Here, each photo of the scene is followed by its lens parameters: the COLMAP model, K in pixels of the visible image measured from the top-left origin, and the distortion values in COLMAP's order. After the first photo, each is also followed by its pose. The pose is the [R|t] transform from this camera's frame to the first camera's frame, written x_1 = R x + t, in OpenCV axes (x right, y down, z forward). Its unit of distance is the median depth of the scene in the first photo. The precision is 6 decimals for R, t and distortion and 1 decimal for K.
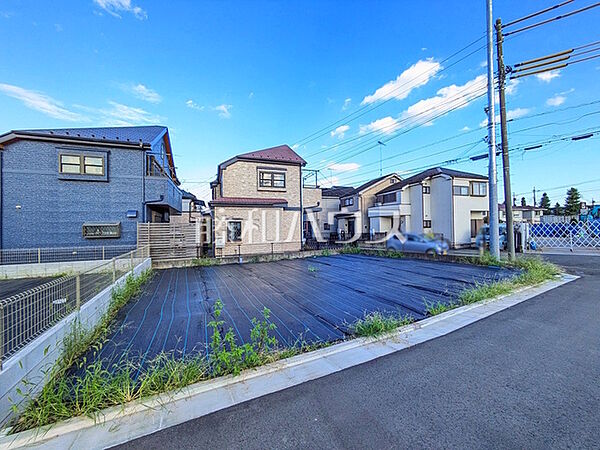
lens RADIAL K [[239.4, 0, 298.9], [0, 239.4, 234.1], [0, 0, 1]] dist [-0.001315, 0.000014]
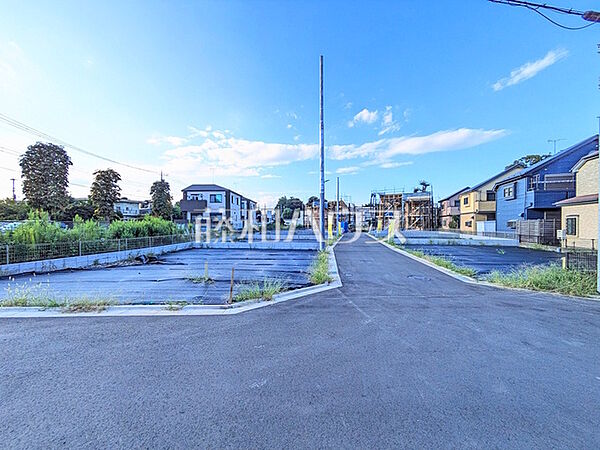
lens RADIAL K [[237.0, 0, 300.0], [0, 237.0, 225.0], [0, 0, 1]] dist [-0.000522, 0.000054]
pose [[-0.631949, 0.025150, -0.774602, 1.329075], [0.006341, 0.999608, 0.027282, -0.053484], [0.774984, 0.012329, -0.631860, 0.655650]]
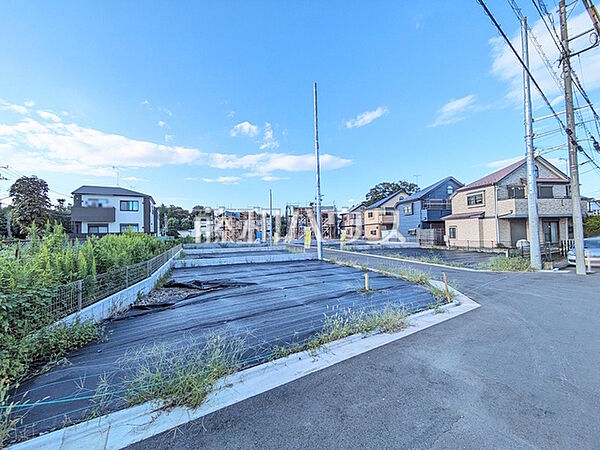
lens RADIAL K [[234.9, 0, 299.2], [0, 234.9, 236.1], [0, 0, 1]] dist [0.000688, 0.000045]
pose [[-0.192791, 0.039532, -0.980443, 1.589056], [0.015836, 0.999183, 0.037174, -0.068471], [0.981112, -0.008360, -0.193260, 0.180567]]
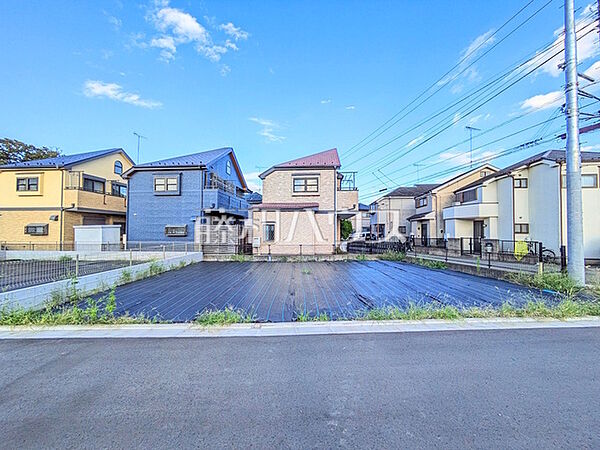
lens RADIAL K [[239.4, 0, 298.9], [0, 239.4, 234.1], [0, 0, 1]] dist [-0.001315, 0.000014]
pose [[0.903590, 0.021914, -0.427838, 0.316048], [-0.025594, 0.999668, -0.002849, -0.006326], [0.427633, 0.013525, 0.903851, 0.034430]]
